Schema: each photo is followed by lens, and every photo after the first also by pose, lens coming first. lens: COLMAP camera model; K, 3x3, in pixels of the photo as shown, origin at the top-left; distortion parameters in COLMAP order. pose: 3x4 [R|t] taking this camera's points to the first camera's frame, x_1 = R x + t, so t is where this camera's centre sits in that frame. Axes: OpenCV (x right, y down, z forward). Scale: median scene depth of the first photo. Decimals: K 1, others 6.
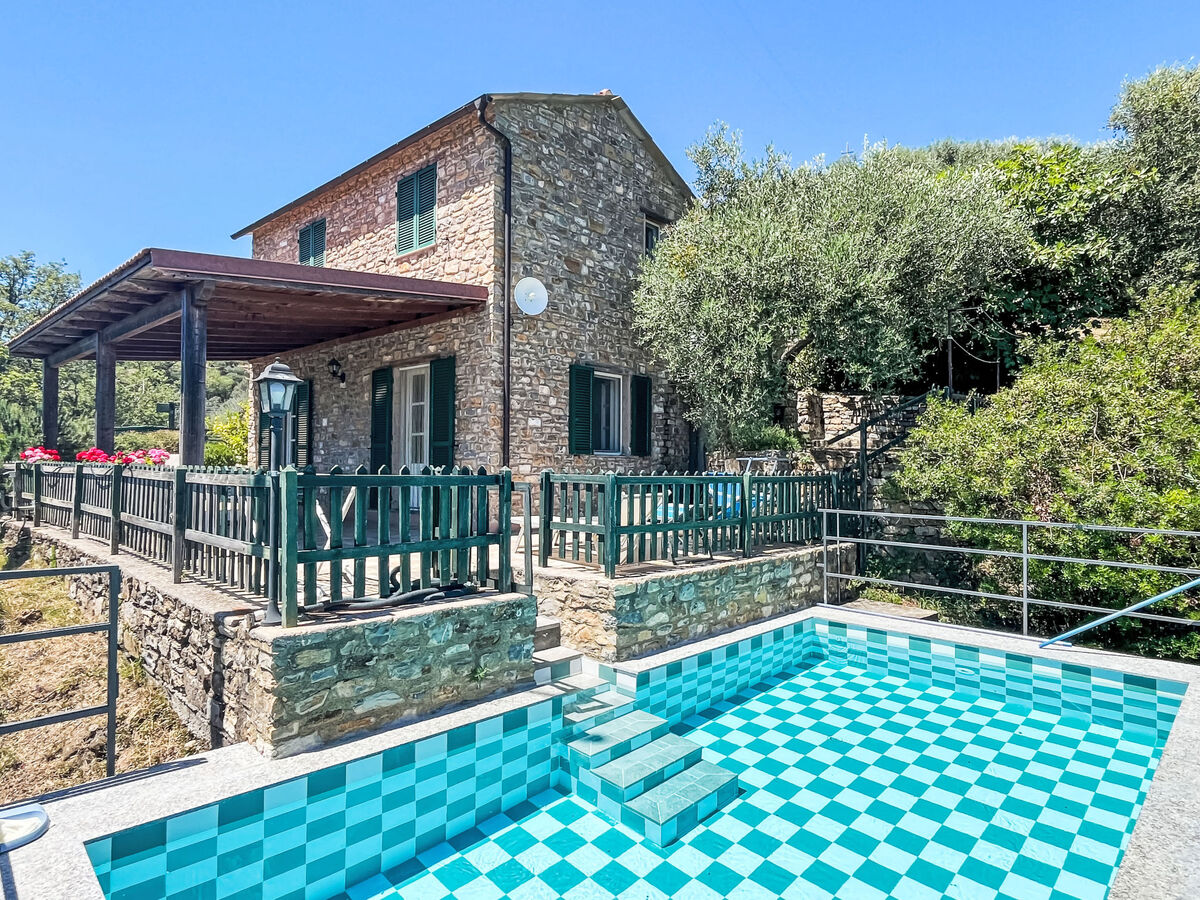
lens RADIAL K [[669.8, 0, 600.5], [0, 669.8, 454.1], [0, 0, 1]] dist [0.001425, -0.003052]
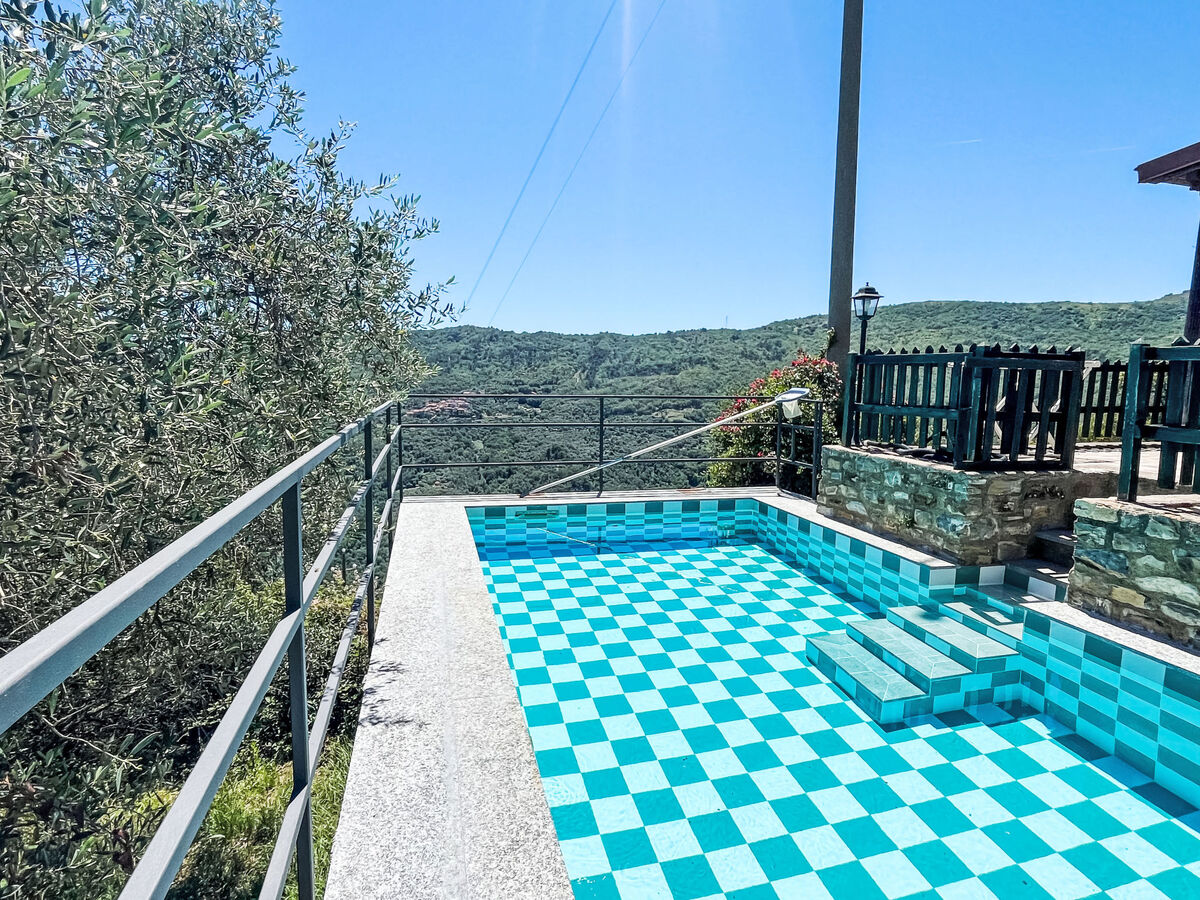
lens RADIAL K [[669.8, 0, 601.7], [0, 669.8, 452.6], [0, 0, 1]] dist [0.001425, -0.003052]
pose [[-0.508007, 0.077837, -0.857829, 0.774479], [-0.008937, 0.995379, 0.095611, 0.069444], [0.861306, 0.056237, -0.504964, 0.795096]]
